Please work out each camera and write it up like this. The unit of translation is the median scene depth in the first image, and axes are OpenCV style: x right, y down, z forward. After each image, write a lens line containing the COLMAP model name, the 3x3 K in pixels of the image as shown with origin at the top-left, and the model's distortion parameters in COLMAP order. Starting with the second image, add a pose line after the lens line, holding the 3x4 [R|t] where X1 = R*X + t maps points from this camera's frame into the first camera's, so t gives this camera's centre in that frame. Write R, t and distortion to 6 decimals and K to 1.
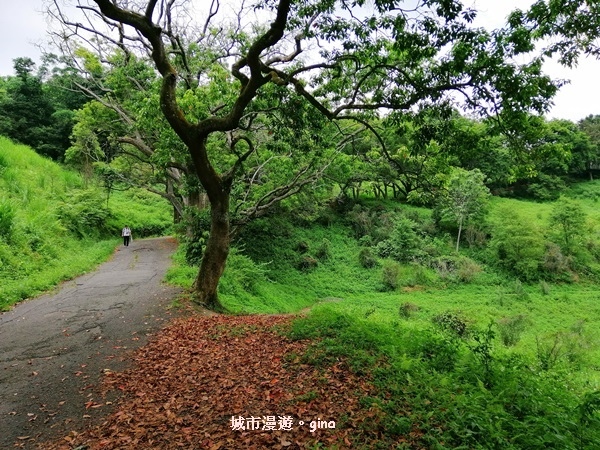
lens RADIAL K [[453.8, 0, 300.5], [0, 453.8, 227.3], [0, 0, 1]] dist [-0.009922, -0.011348]
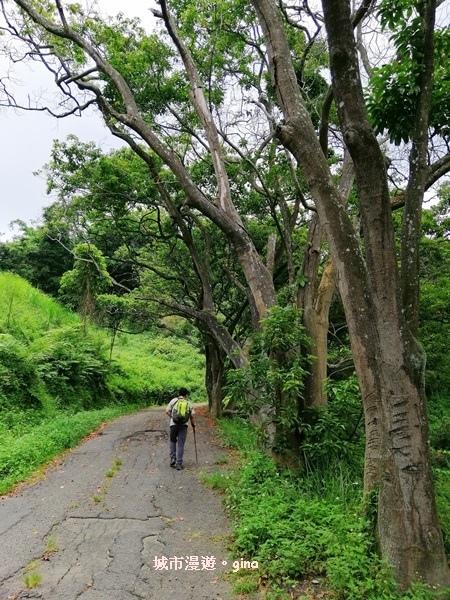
lens RADIAL K [[453.8, 0, 226.6], [0, 453.8, 298.9], [0, 0, 1]] dist [-0.009922, -0.011348]
pose [[0.978173, -0.020178, -0.206812, -0.131502], [-0.022677, 0.978964, -0.202768, 0.003257], [0.206553, 0.203031, 0.957138, 0.418832]]
